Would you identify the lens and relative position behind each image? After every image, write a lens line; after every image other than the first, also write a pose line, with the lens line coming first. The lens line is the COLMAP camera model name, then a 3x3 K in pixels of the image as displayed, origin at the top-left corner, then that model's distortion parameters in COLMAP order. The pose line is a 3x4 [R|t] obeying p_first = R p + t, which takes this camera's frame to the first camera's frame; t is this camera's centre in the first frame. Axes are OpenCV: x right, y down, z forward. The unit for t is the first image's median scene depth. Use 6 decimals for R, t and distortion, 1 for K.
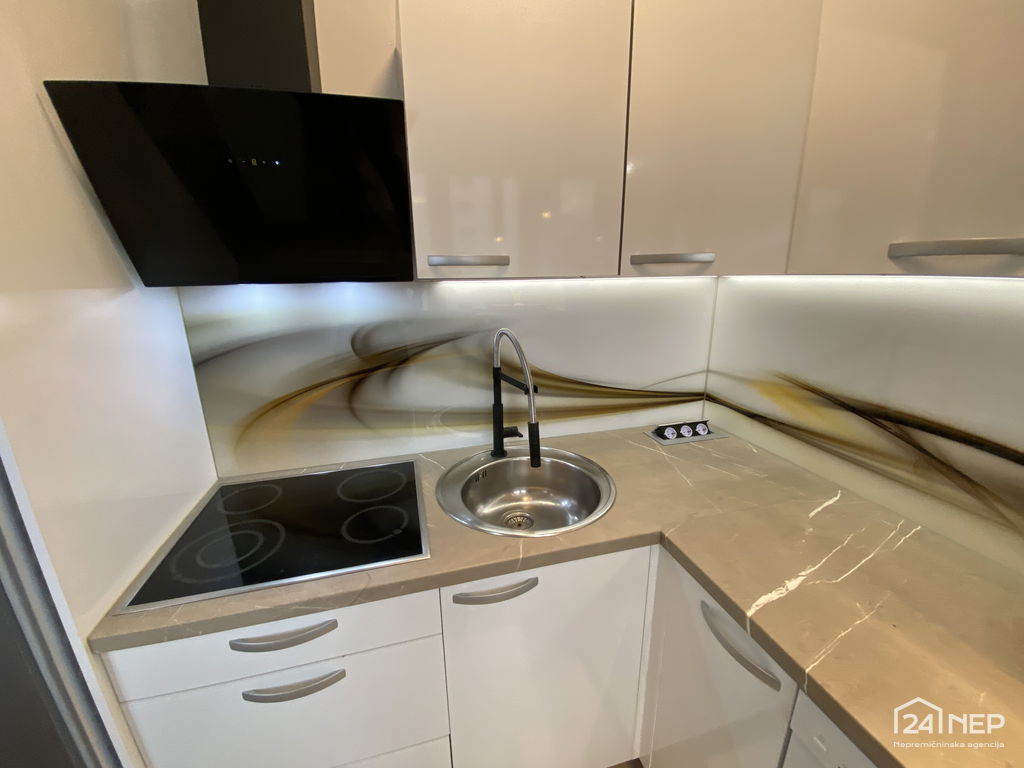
lens RADIAL K [[411.2, 0, 507.9], [0, 411.2, 385.3], [0, 0, 1]] dist [0.026651, -0.024723]
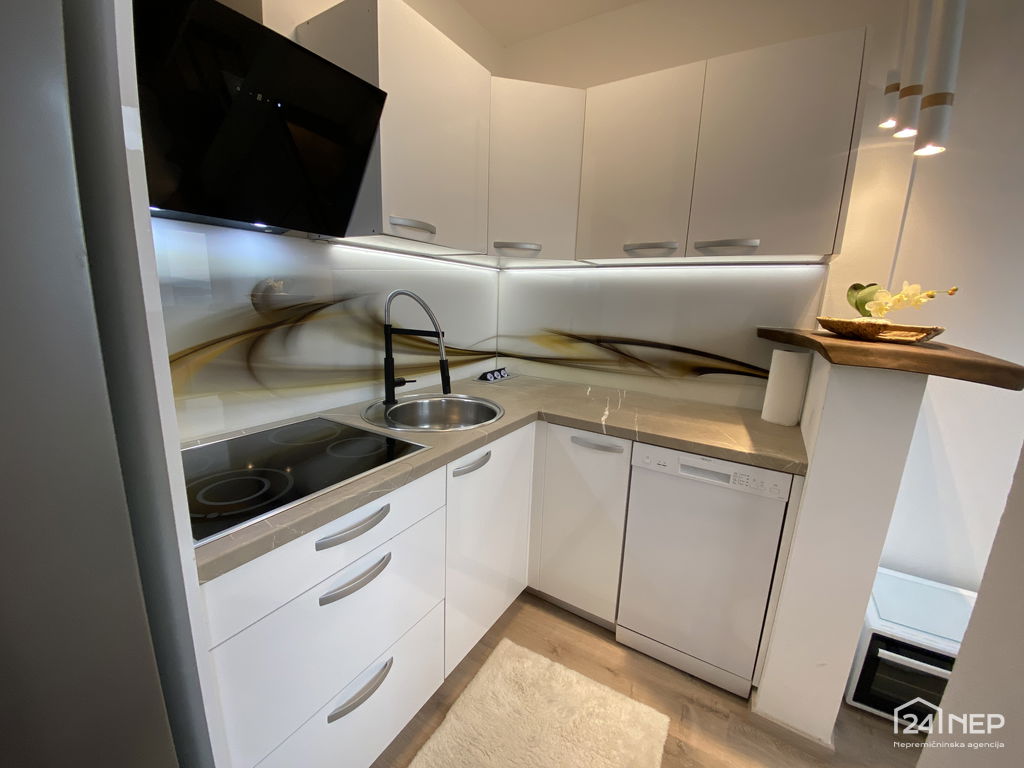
lens RADIAL K [[409.8, 0, 509.7], [0, 409.8, 385.3], [0, 0, 1]] dist [0.017137, -0.019130]
pose [[0.723536, -0.099415, 0.683091, -0.631071], [0.135450, 0.990784, 0.000726, 0.185046], [-0.676867, 0.091999, 0.730333, -0.084618]]
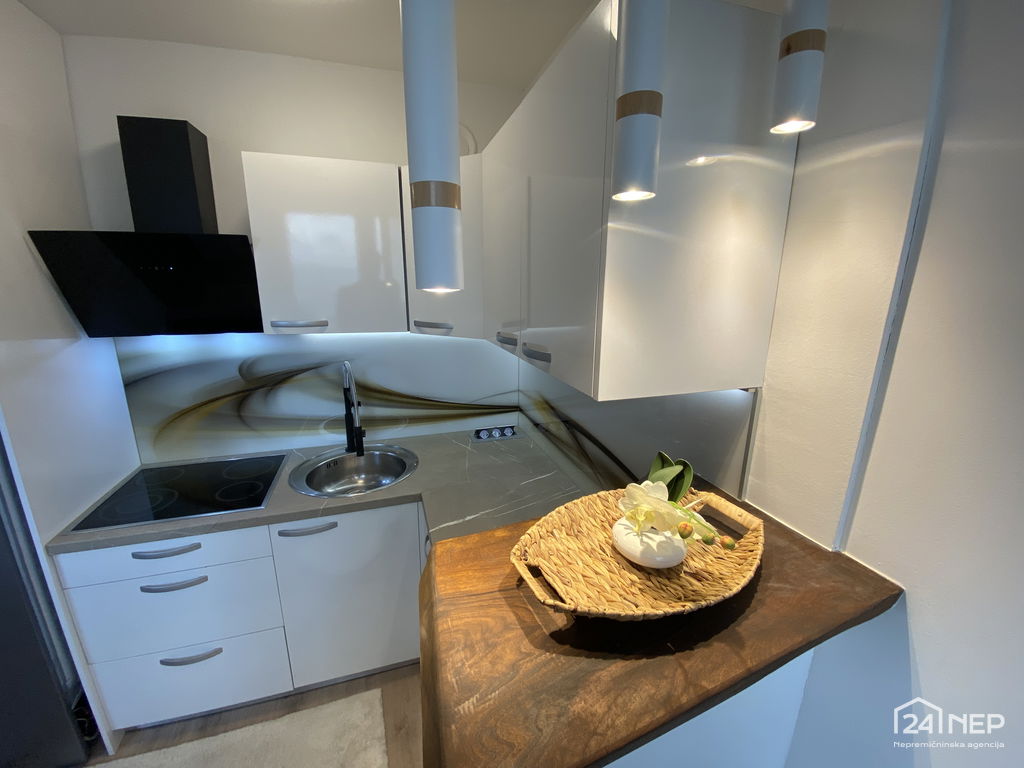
lens RADIAL K [[409.8, 0, 509.7], [0, 409.8, 385.3], [0, 0, 1]] dist [0.017137, -0.019130]
pose [[0.998455, 0.009383, 0.054776, 0.490468], [-0.008216, 0.999735, -0.021493, -0.028171], [-0.054963, 0.021009, 0.998267, -0.489154]]
